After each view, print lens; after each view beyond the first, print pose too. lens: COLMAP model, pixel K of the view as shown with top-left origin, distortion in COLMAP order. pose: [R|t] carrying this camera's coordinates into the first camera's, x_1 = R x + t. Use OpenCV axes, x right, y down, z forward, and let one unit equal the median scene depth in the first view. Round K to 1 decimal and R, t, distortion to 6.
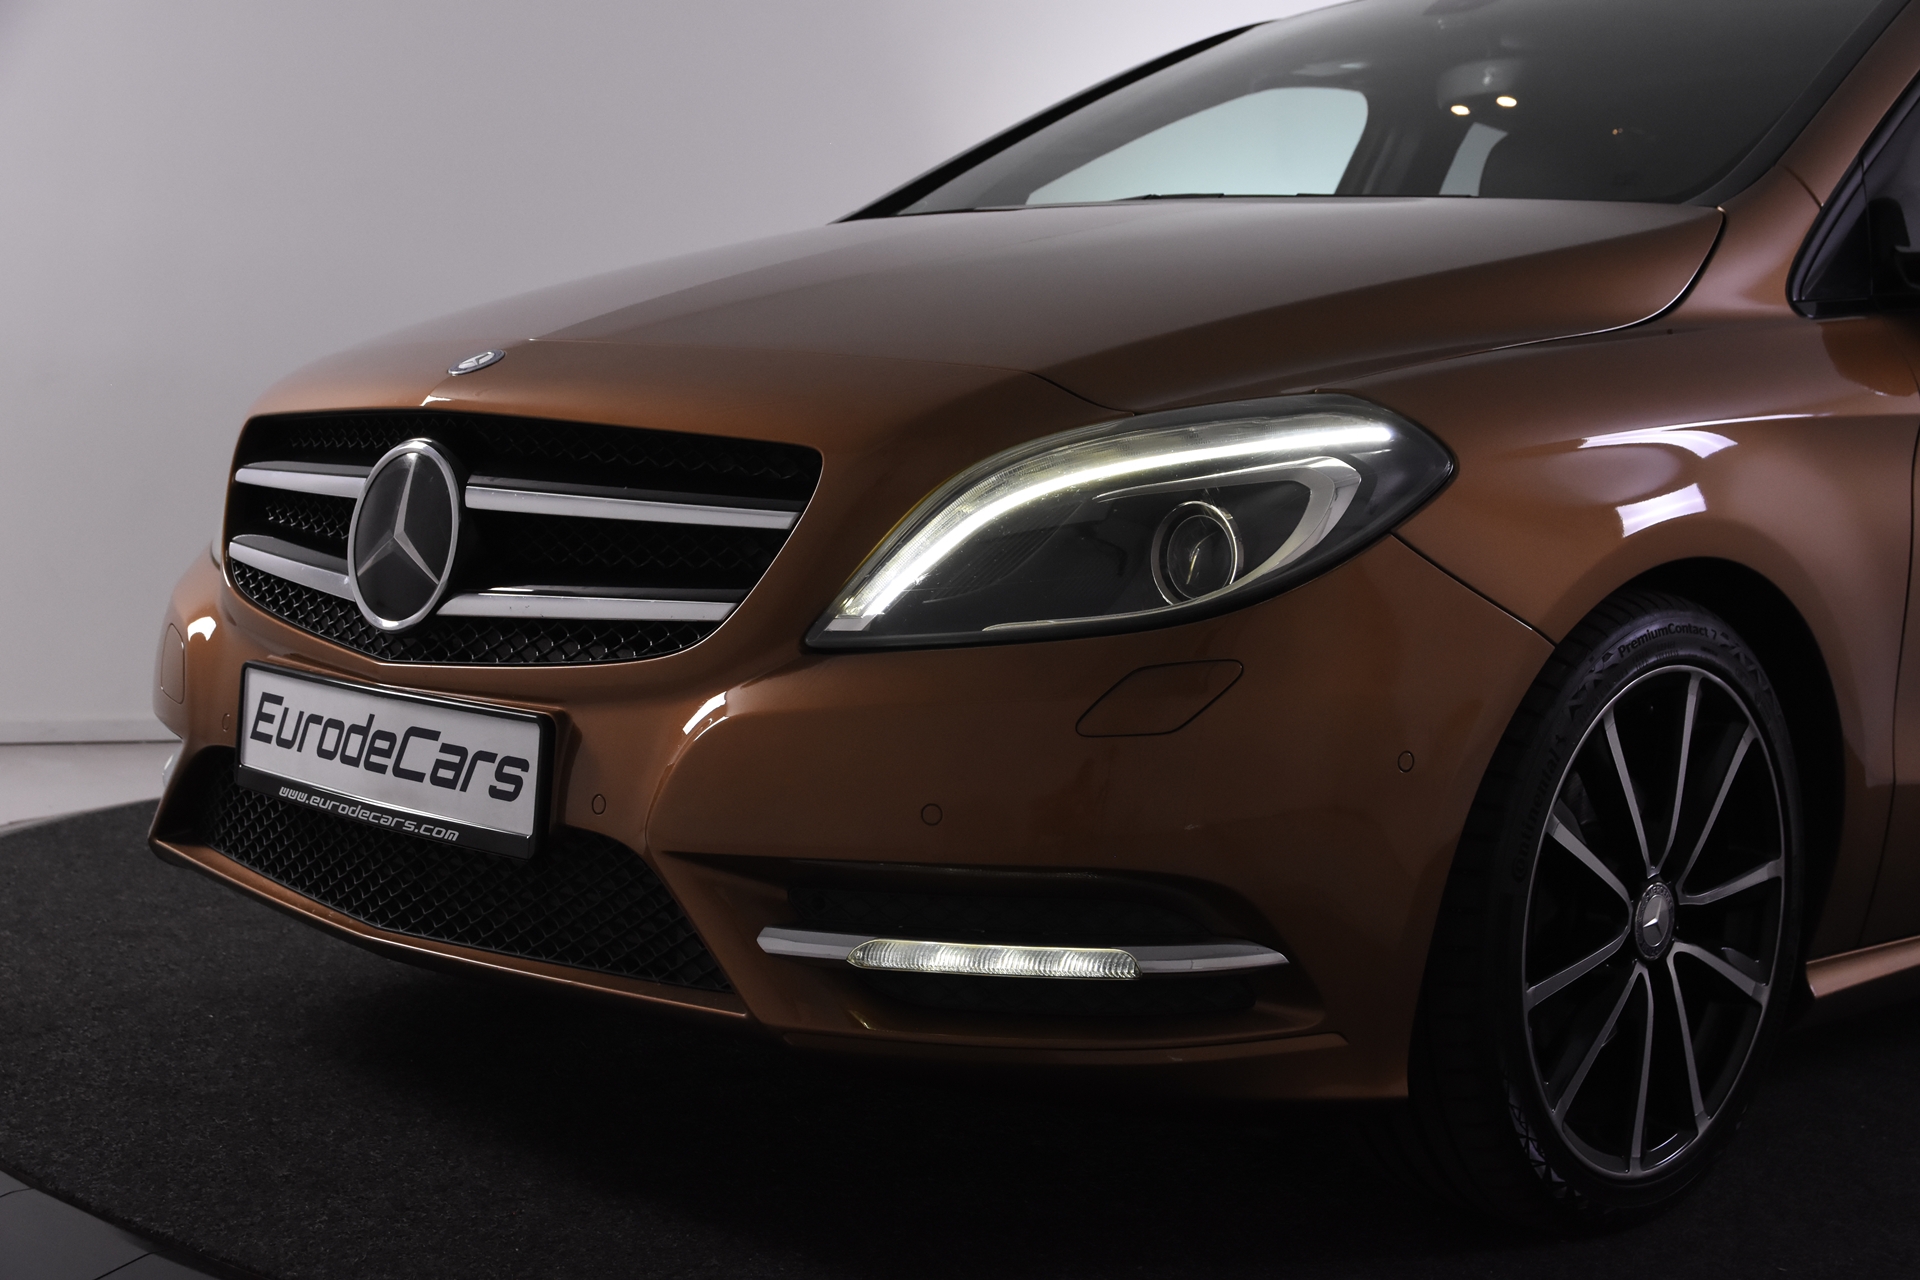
lens RADIAL K [[2363.3, 0, 999.7], [0, 2363.3, 644.9], [0, 0, 1]] dist [0.022656, 0.000000]
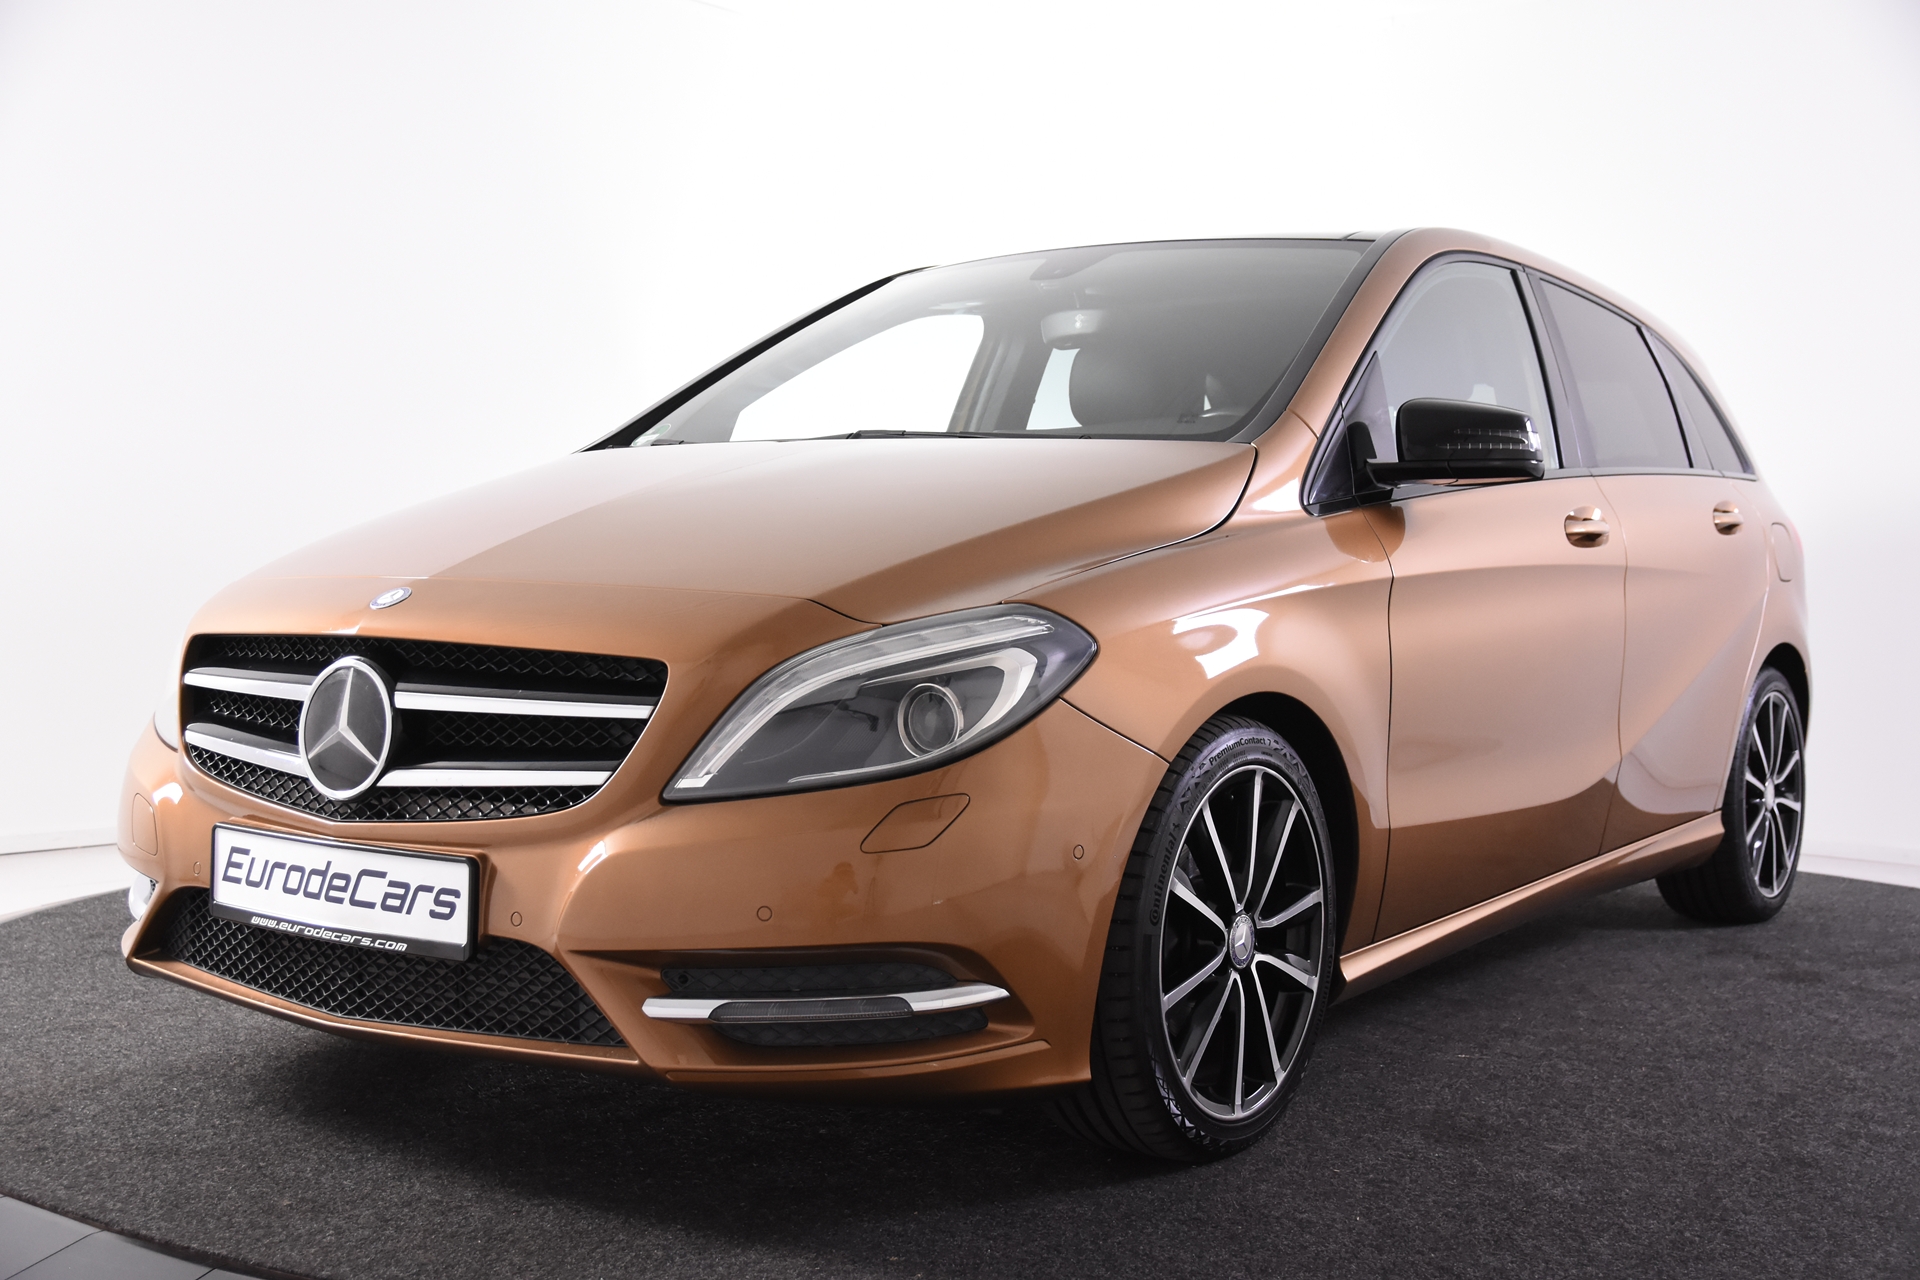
lens RADIAL K [[1972.3, 0, 947.1], [0, 1972.3, 651.4], [0, 0, 1]] dist [0.004196, 0.000000]
pose [[0.987421, -0.052842, 0.149020, -0.076363], [0.056115, 0.998265, -0.017844, -0.051410], [-0.147819, 0.025982, 0.988673, -0.184321]]
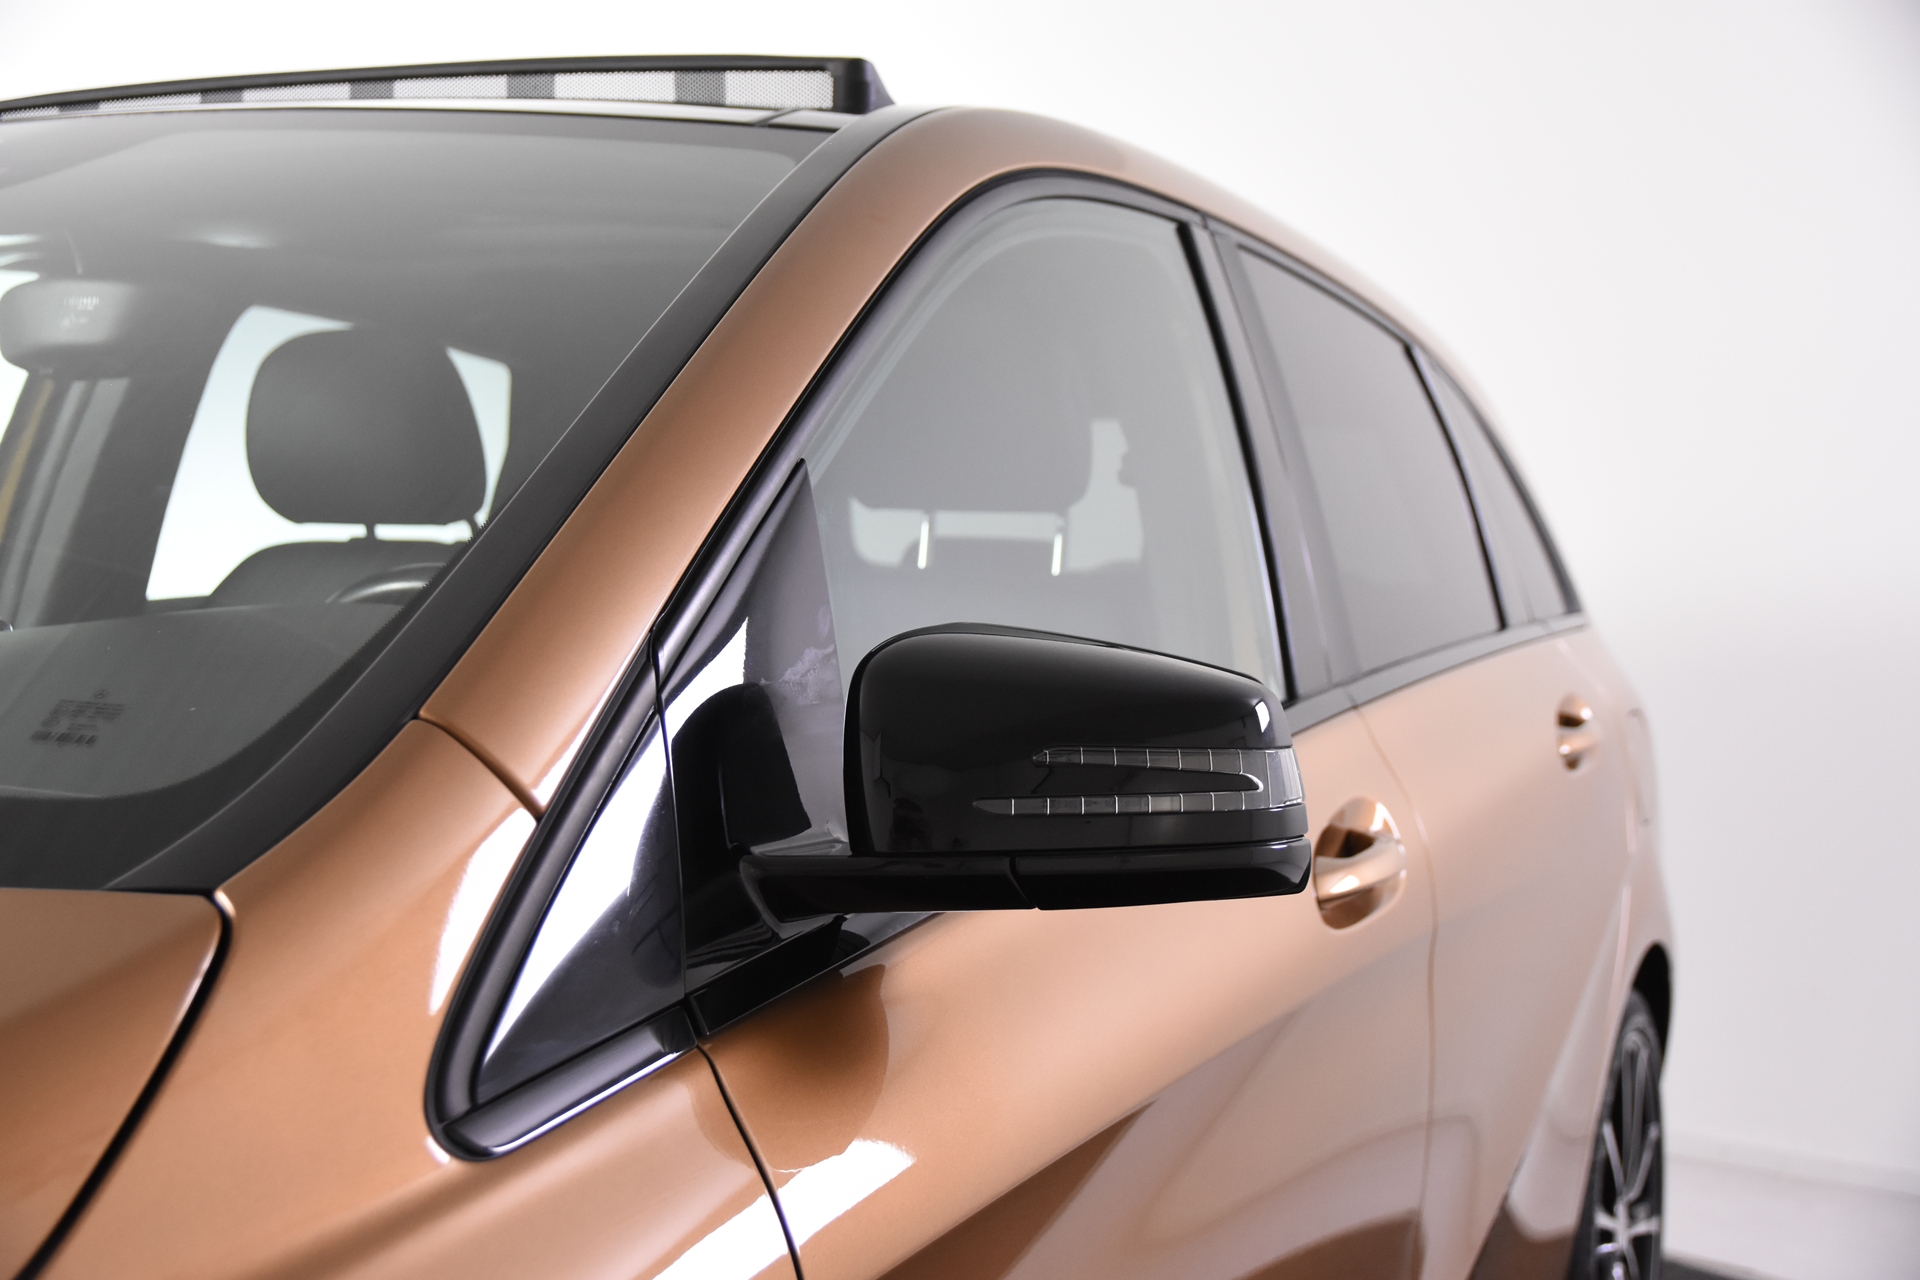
lens RADIAL K [[2363.3, 0, 945.3], [0, 2363.3, 627.6], [0, 0, 1]] dist [0.022656, 0.000000]
pose [[0.937870, -0.037706, 0.344931, 0.317895], [0.046642, 0.998756, -0.017644, -0.237198], [-0.343837, 0.032636, 0.938462, 0.702496]]
